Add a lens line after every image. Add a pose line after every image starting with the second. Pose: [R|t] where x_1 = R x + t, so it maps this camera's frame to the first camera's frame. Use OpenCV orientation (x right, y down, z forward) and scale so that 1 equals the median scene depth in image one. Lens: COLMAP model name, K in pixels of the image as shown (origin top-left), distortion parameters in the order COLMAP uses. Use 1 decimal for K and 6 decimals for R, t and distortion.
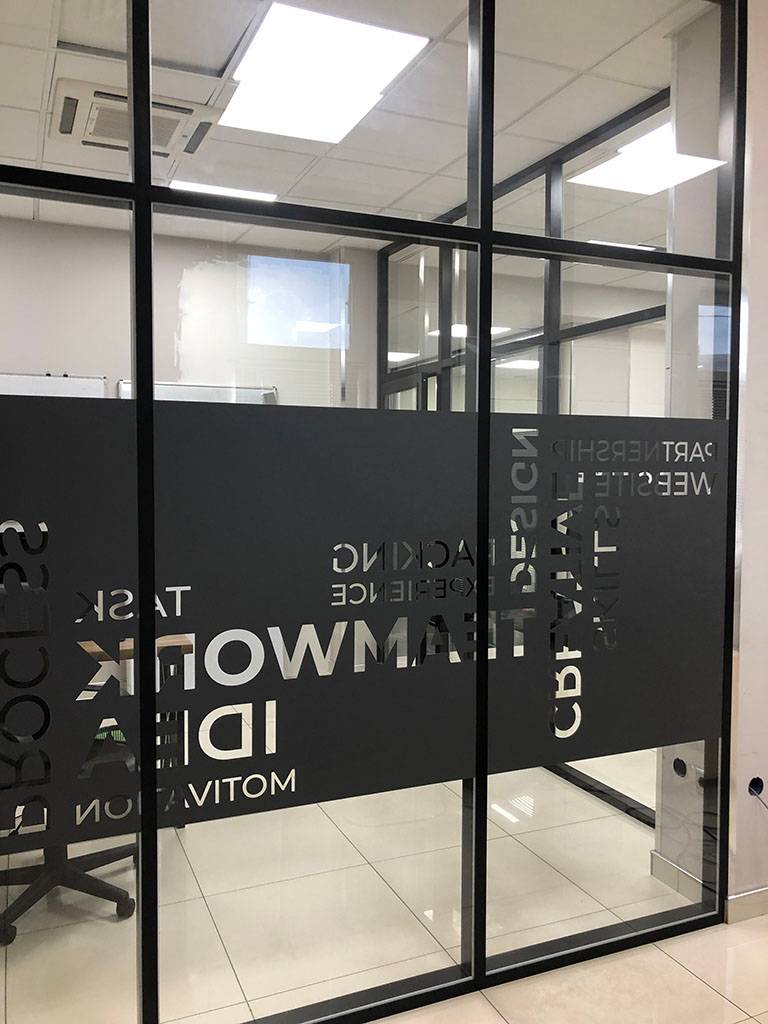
lens RADIAL K [[850.2, 0, 380.5], [0, 850.2, 509.9], [0, 0, 1]] dist [0.014275, -0.011508]
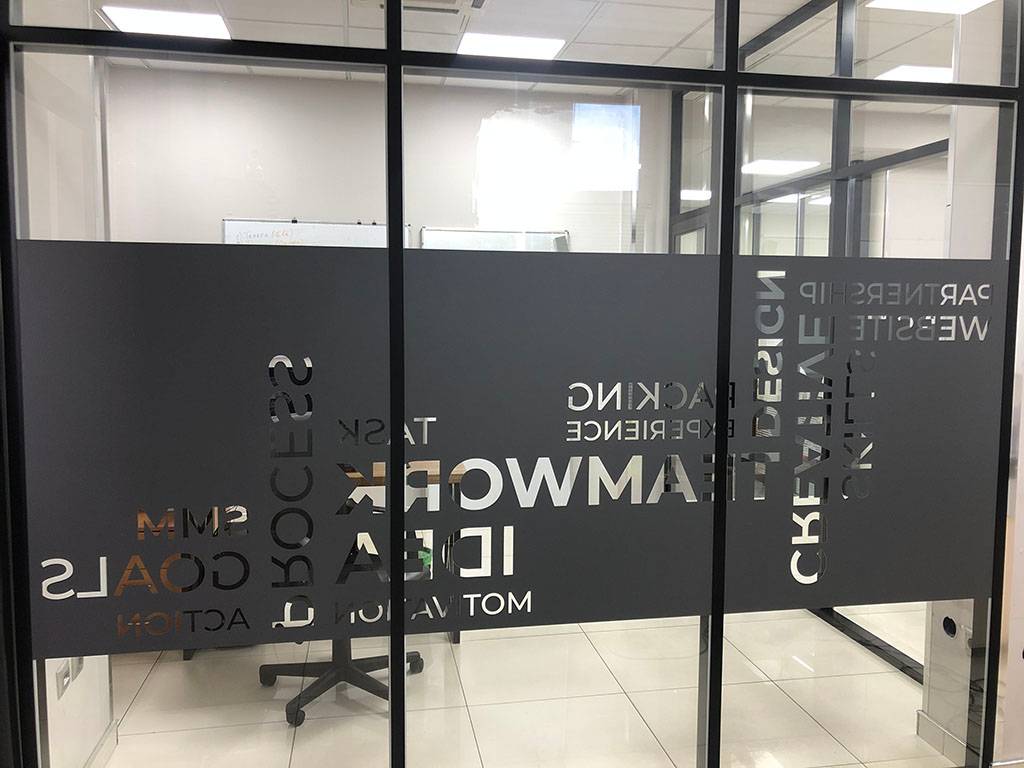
lens RADIAL K [[850.2, 0, 517.7], [0, 850.2, 383.0], [0, 0, 1]] dist [0.014275, -0.011508]
pose [[0.974977, 0.023025, -0.221112, 0.101803], [-0.014935, 0.999159, 0.038192, 0.001164], [0.221805, -0.033934, 0.974500, -0.035441]]
